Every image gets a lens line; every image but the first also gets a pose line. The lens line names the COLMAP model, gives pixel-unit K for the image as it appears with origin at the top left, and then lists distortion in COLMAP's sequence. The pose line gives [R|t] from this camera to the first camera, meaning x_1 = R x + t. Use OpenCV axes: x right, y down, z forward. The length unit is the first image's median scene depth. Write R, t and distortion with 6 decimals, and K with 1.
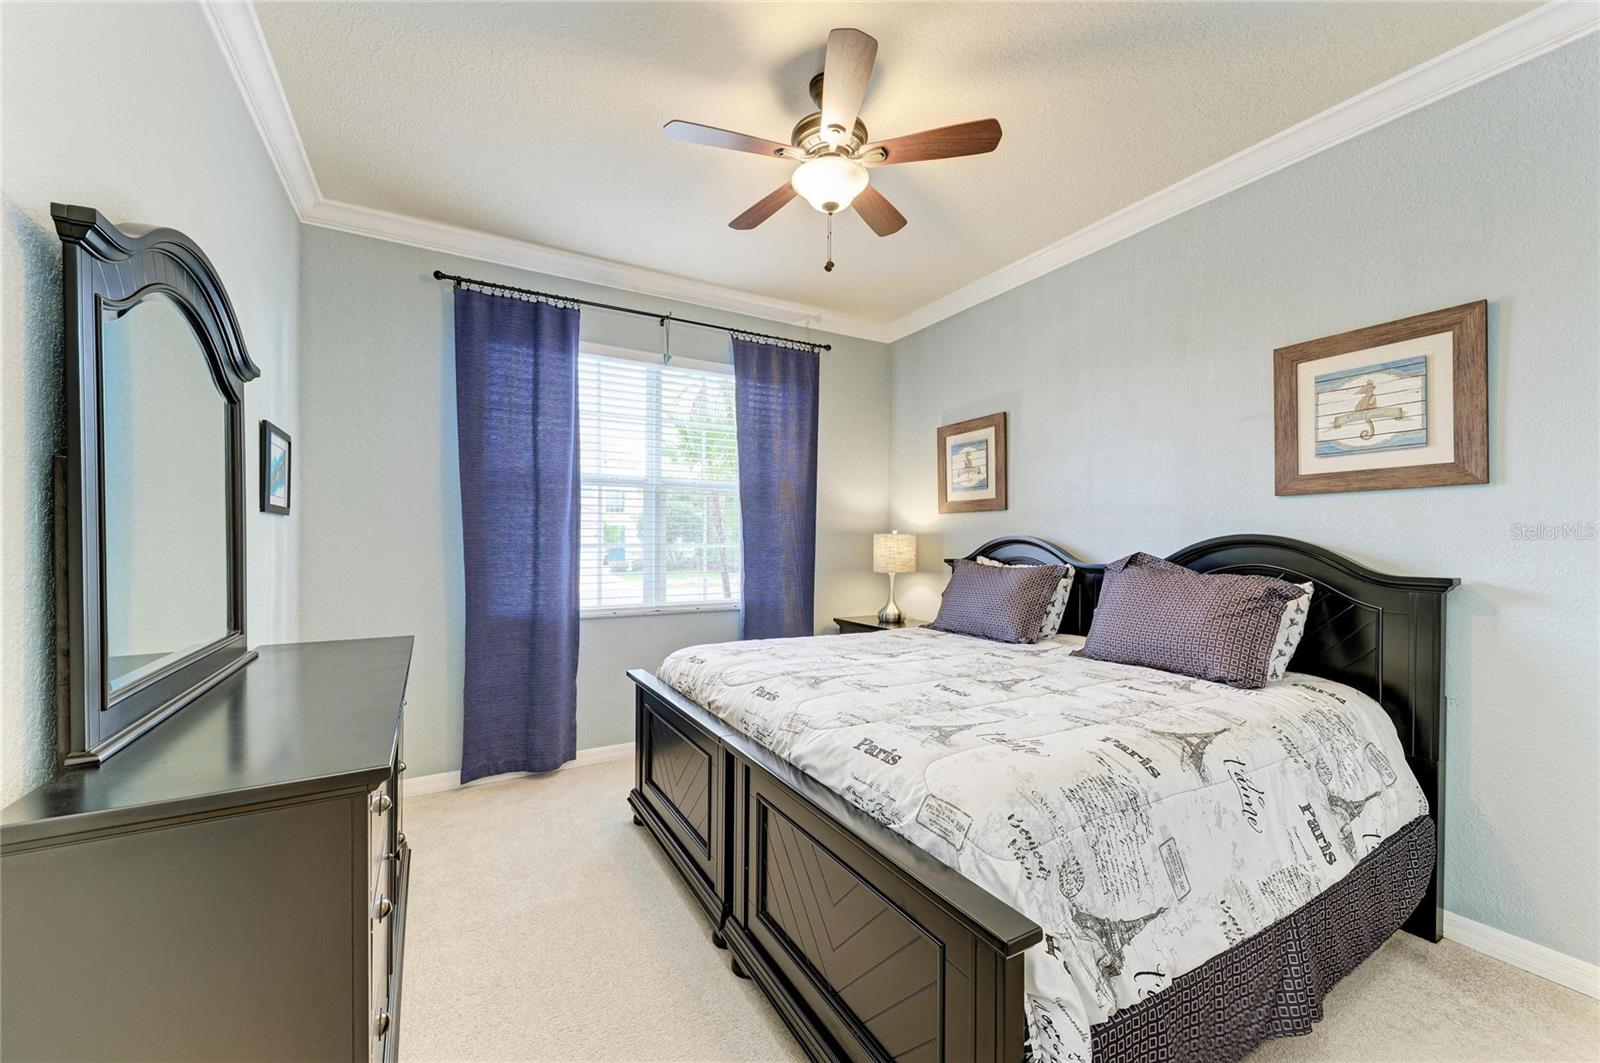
lens RADIAL K [[626.6, 0, 808.3], [0, 626.6, 543.8], [0, 0, 1]] dist [0.022954, -0.007101]
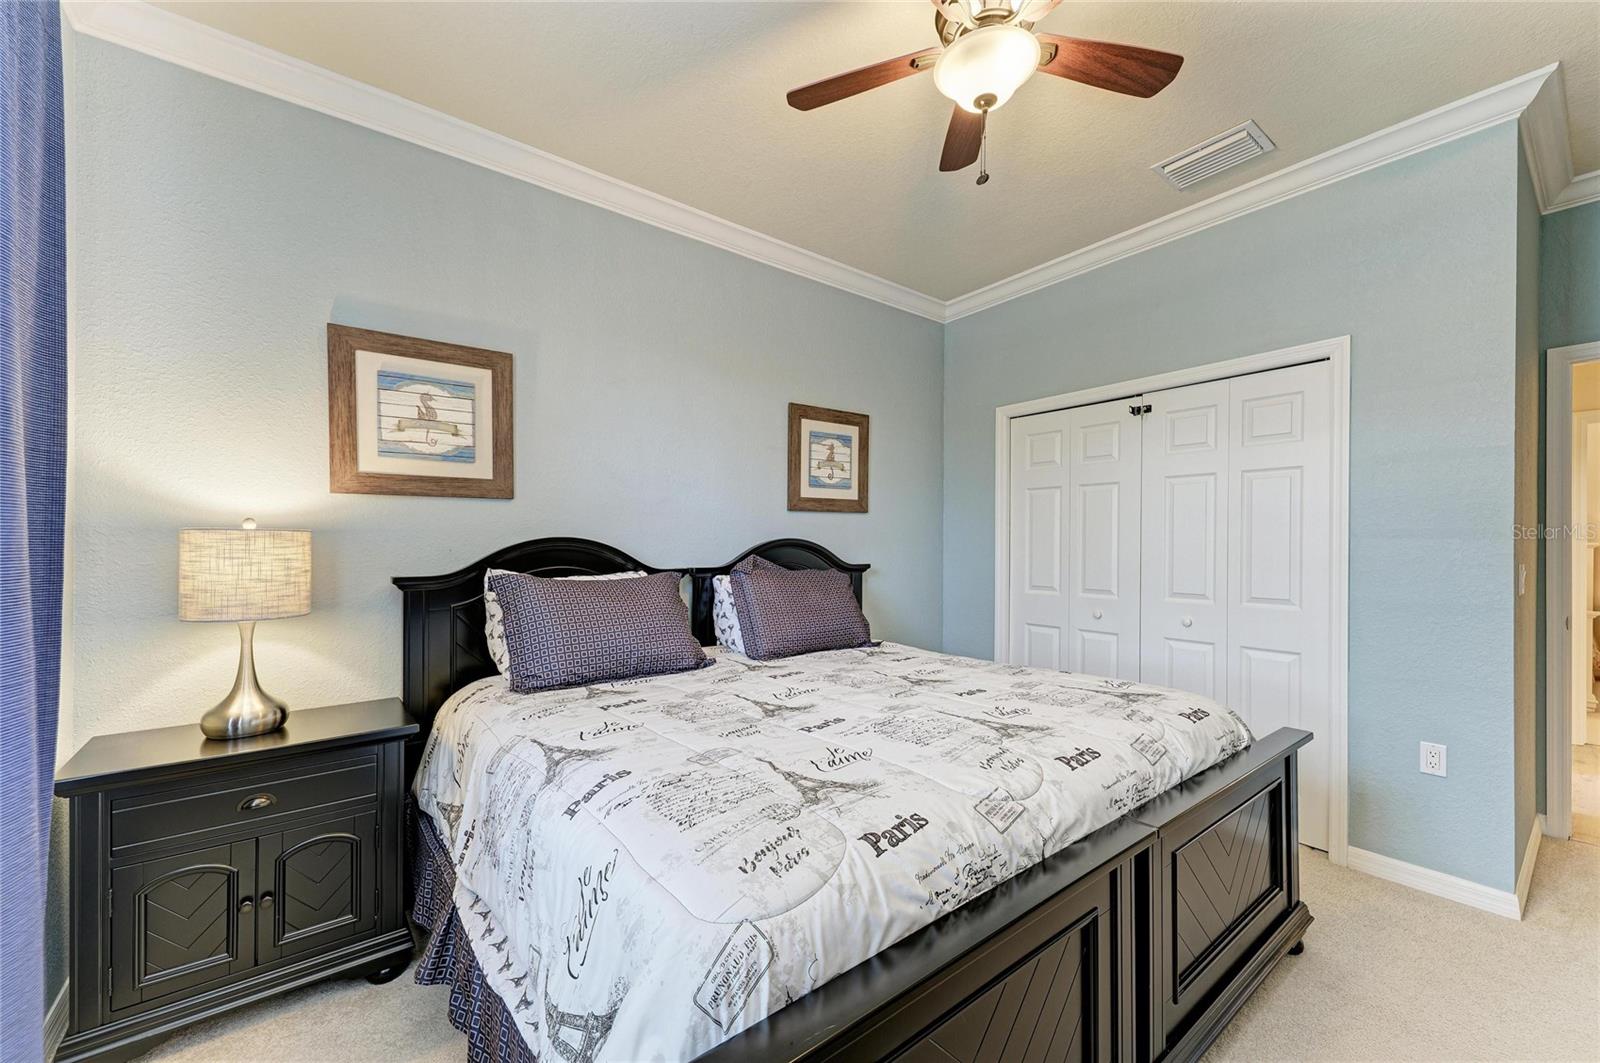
lens RADIAL K [[626.6, 0, 808.3], [0, 626.6, 543.8], [0, 0, 1]] dist [0.022954, -0.007101]
pose [[-0.134539, -0.004471, 0.990898, -0.471440], [0.004531, 0.999977, 0.005127, -0.008465], [-0.990898, 0.005179, -0.134516, 0.896280]]
